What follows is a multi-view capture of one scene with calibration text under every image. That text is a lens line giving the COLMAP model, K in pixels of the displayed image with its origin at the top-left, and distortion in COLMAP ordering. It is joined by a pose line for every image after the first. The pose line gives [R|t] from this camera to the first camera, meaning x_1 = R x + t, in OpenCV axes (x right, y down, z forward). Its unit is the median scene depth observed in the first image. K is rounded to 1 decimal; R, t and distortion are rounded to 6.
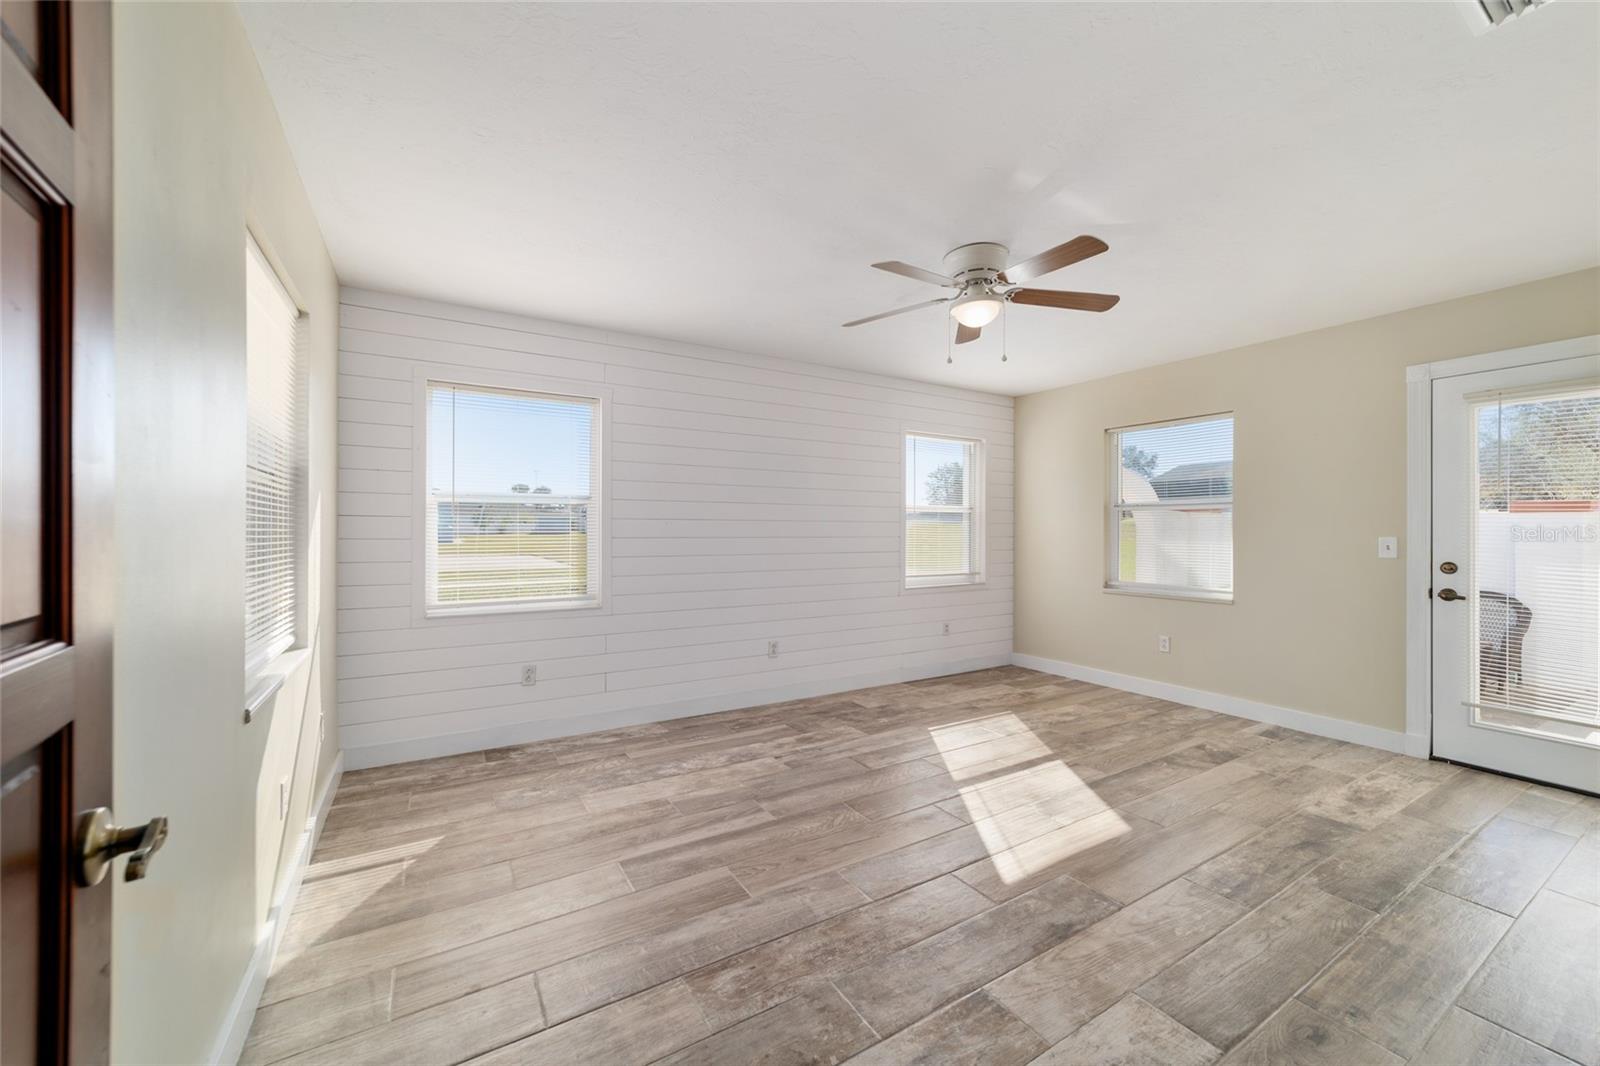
lens RADIAL K [[613.7, 0, 802.2], [0, 613.7, 532.9], [0, 0, 1]] dist [-0.002442, 0.002830]
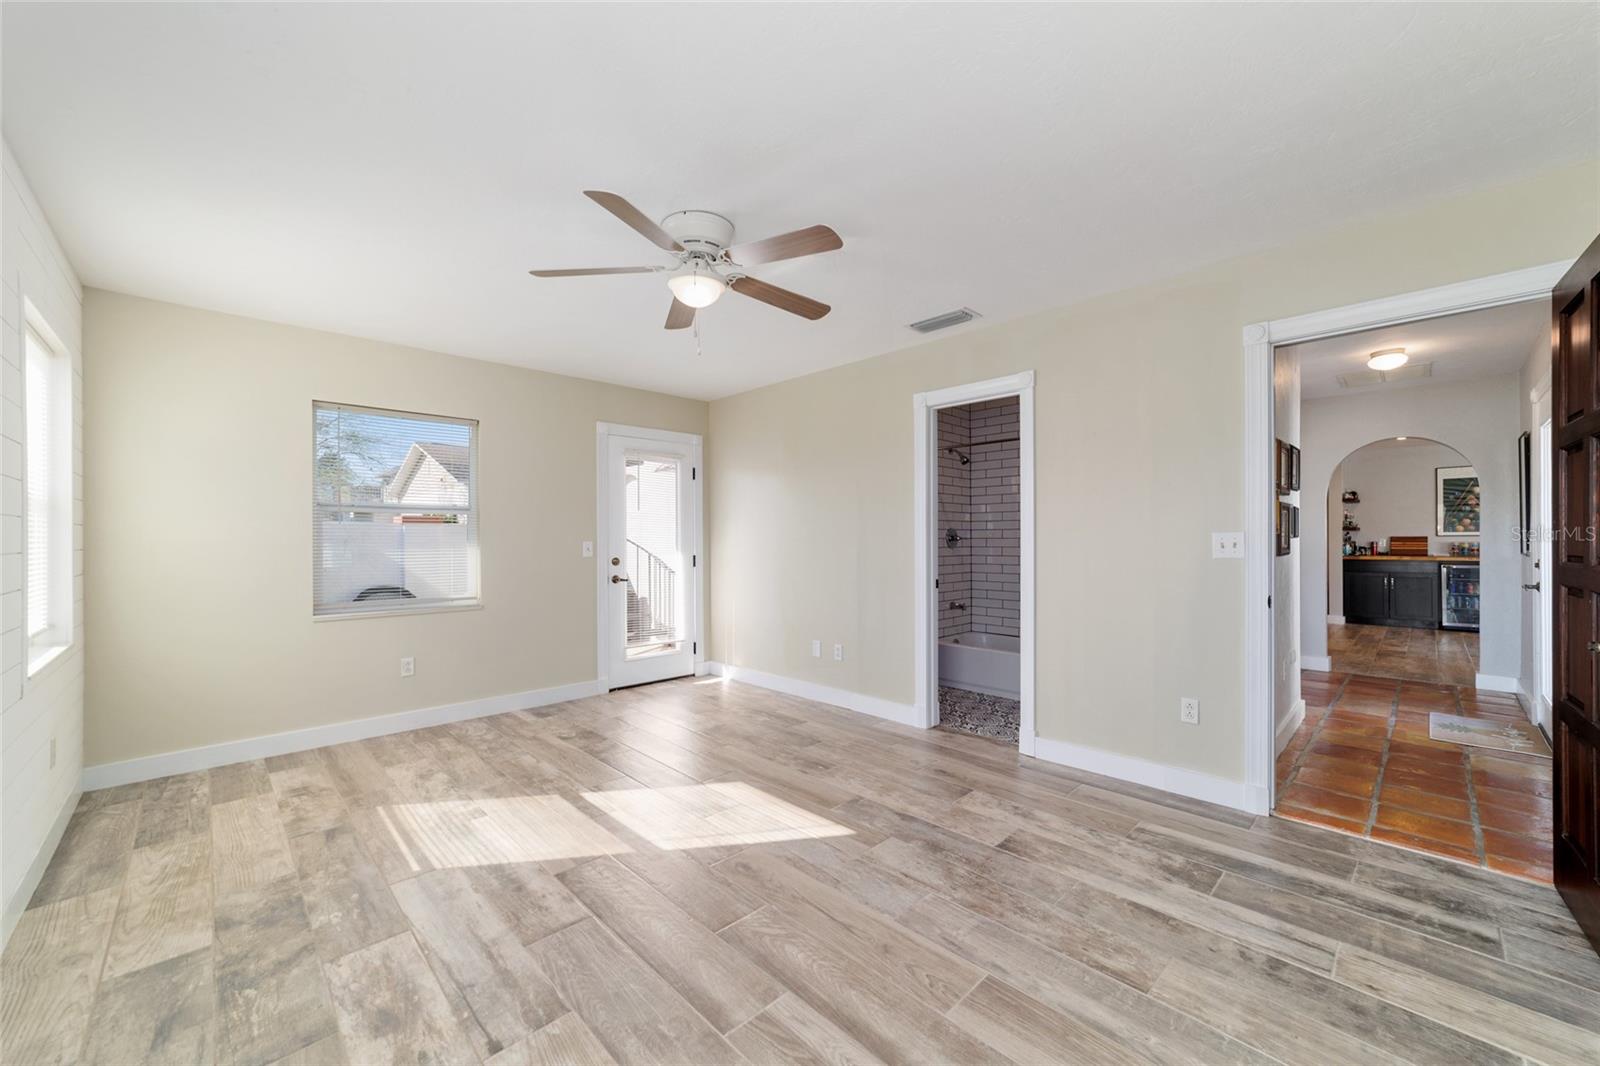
lens RADIAL K [[613.7, 0, 802.3], [0, 613.7, 539.3], [0, 0, 1]] dist [-0.002442, 0.002830]
pose [[-0.225758, 0.002065, 0.974181, -0.504111], [0.001568, 0.999997, -0.001757, 0.004985], [-0.974182, 0.001131, -0.225761, 0.865720]]
